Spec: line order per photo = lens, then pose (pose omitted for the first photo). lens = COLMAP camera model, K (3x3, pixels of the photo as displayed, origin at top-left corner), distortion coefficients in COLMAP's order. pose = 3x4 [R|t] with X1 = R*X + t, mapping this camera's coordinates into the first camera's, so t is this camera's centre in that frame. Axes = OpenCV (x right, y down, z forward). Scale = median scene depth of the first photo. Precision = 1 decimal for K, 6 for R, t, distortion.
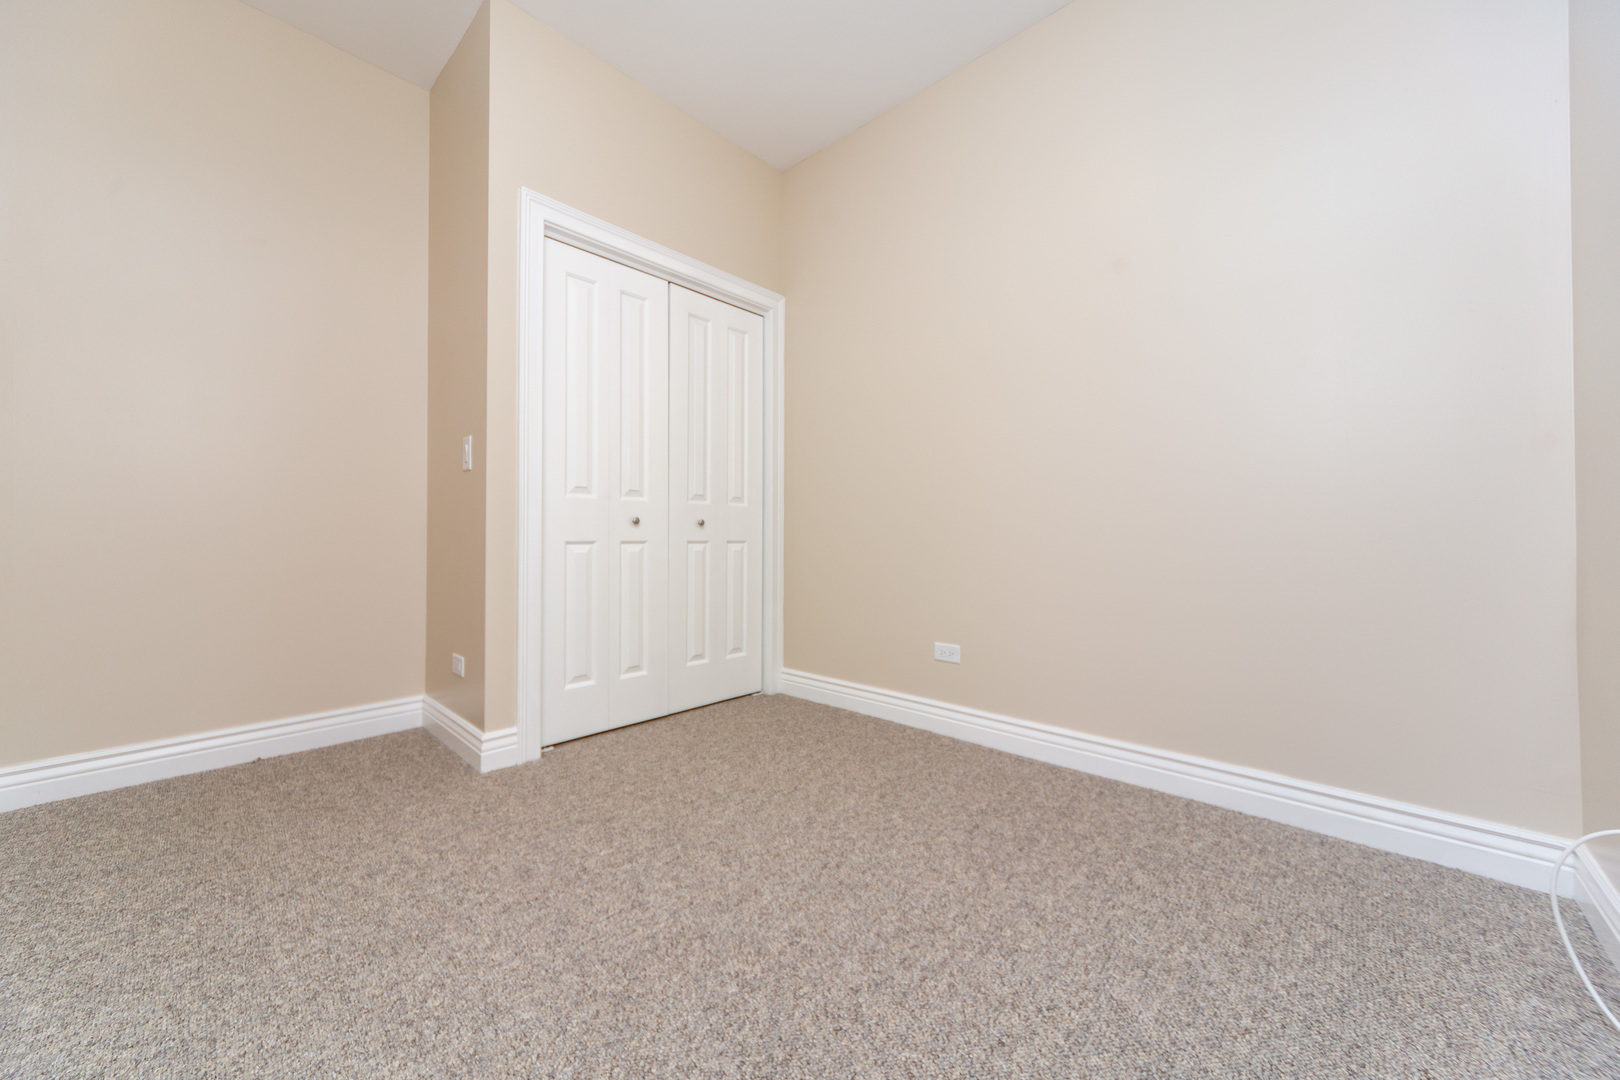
lens RADIAL K [[561.7, 0, 803.5], [0, 561.7, 547.3], [0, 0, 1]] dist [0.001705, -0.000012]
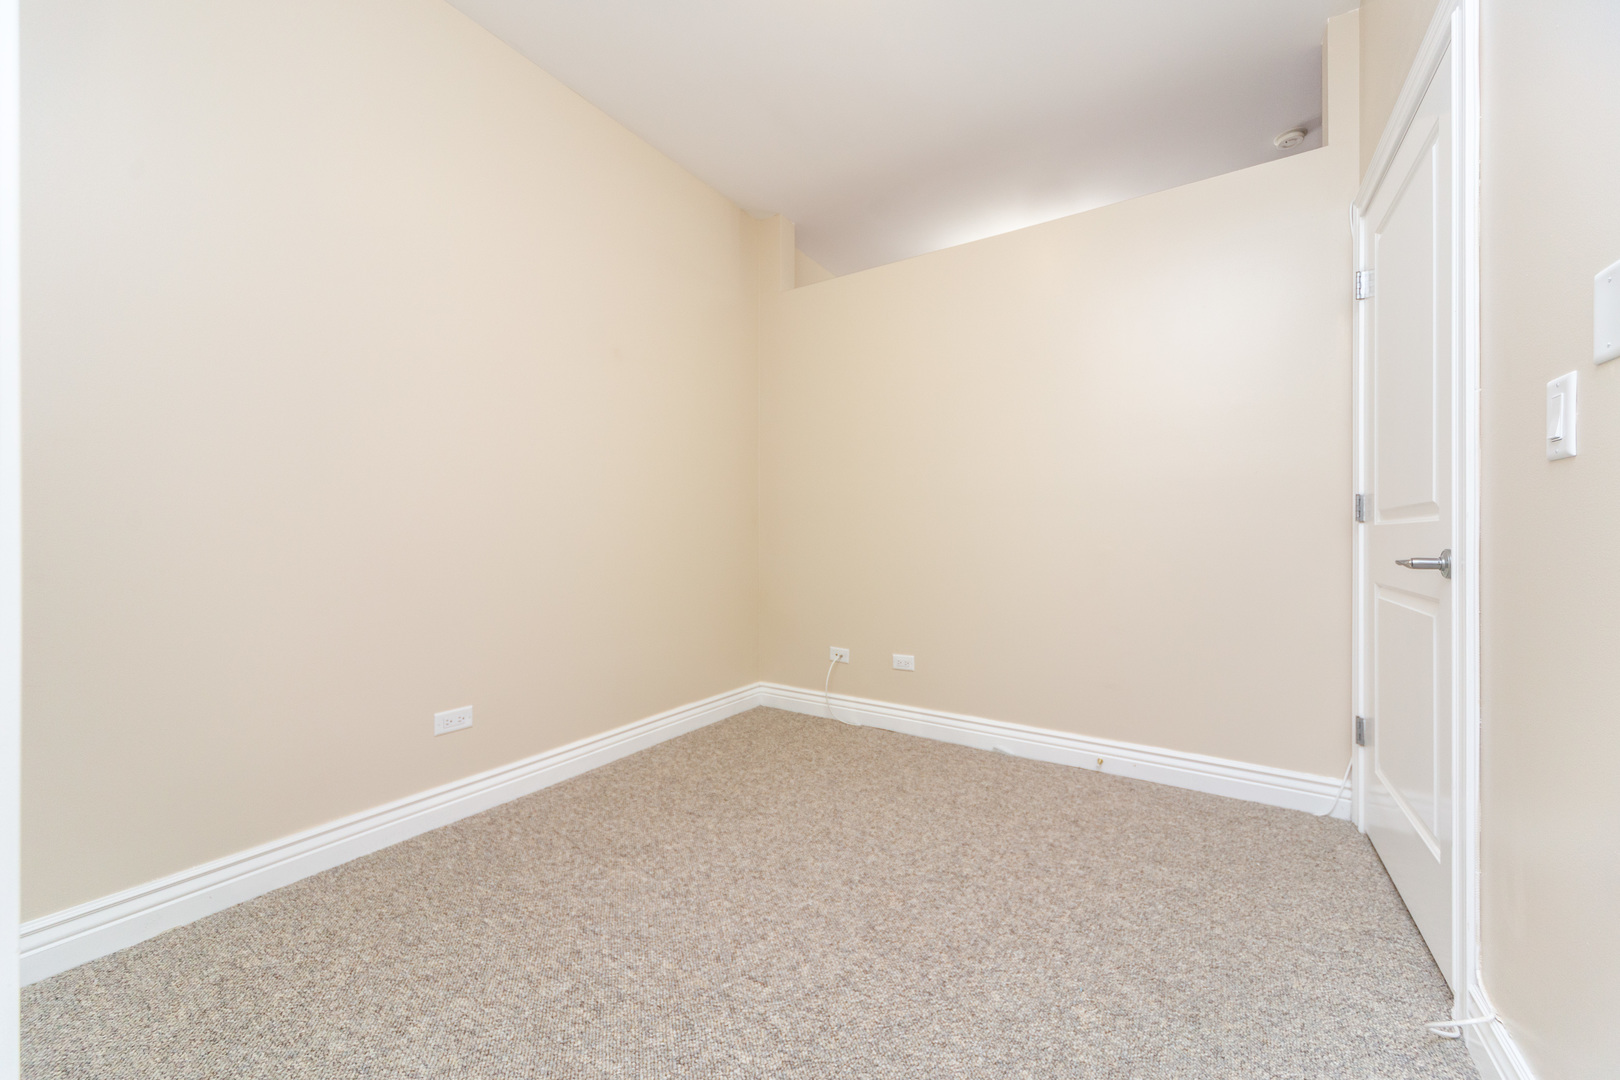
lens RADIAL K [[561.7, 0, 803.5], [0, 561.7, 547.3], [0, 0, 1]] dist [0.001705, -0.000012]
pose [[-0.108527, -0.020501, 0.993882, -0.994714], [0.024806, 0.999420, 0.023324, -0.119721], [-0.993784, 0.027186, -0.107955, 0.917831]]
